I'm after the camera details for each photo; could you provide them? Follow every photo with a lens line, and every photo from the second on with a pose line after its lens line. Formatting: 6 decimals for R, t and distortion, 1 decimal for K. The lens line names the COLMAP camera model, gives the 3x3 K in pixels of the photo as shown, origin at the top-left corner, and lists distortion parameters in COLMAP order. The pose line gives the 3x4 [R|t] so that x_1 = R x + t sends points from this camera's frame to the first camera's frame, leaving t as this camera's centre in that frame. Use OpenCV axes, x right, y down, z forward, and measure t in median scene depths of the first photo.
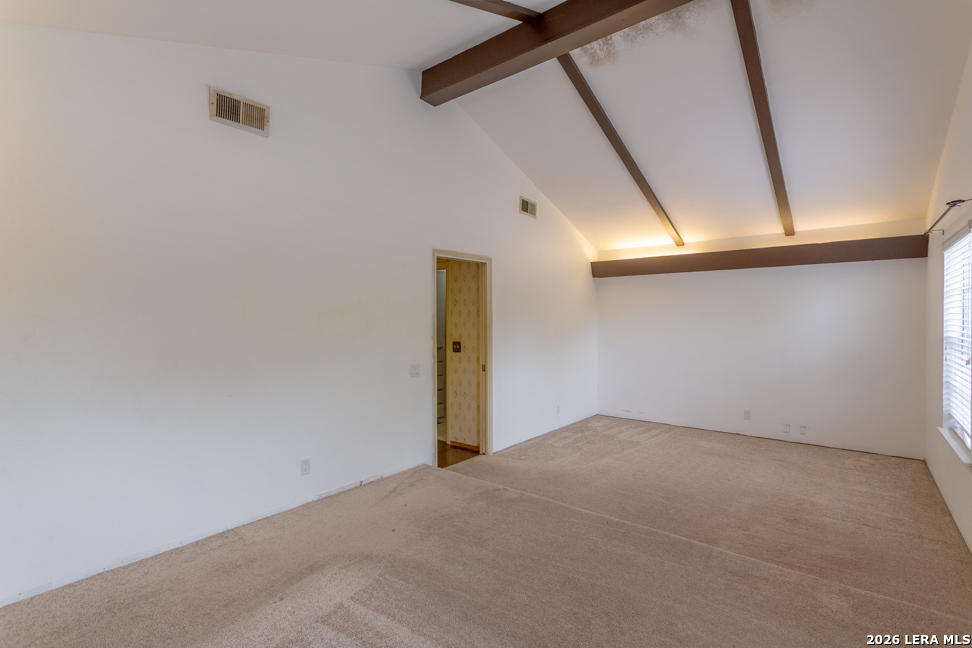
lens RADIAL K [[455.2, 0, 485.0], [0, 455.2, 318.9], [0, 0, 1]] dist [0.002432, 0.002077]
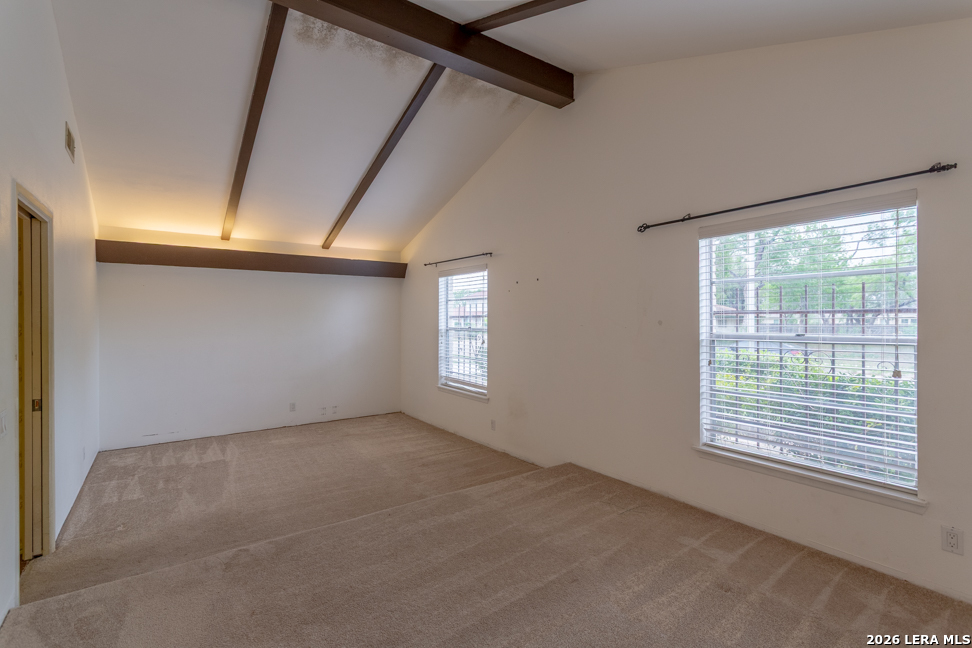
lens RADIAL K [[455.2, 0, 485.0], [0, 455.2, 318.9], [0, 0, 1]] dist [0.002432, 0.002077]
pose [[0.267384, -0.000355, 0.963590, -0.426112], [0.001110, 0.999999, 0.000061, 0.000734], [-0.963590, 0.001053, 0.267384, 0.323992]]
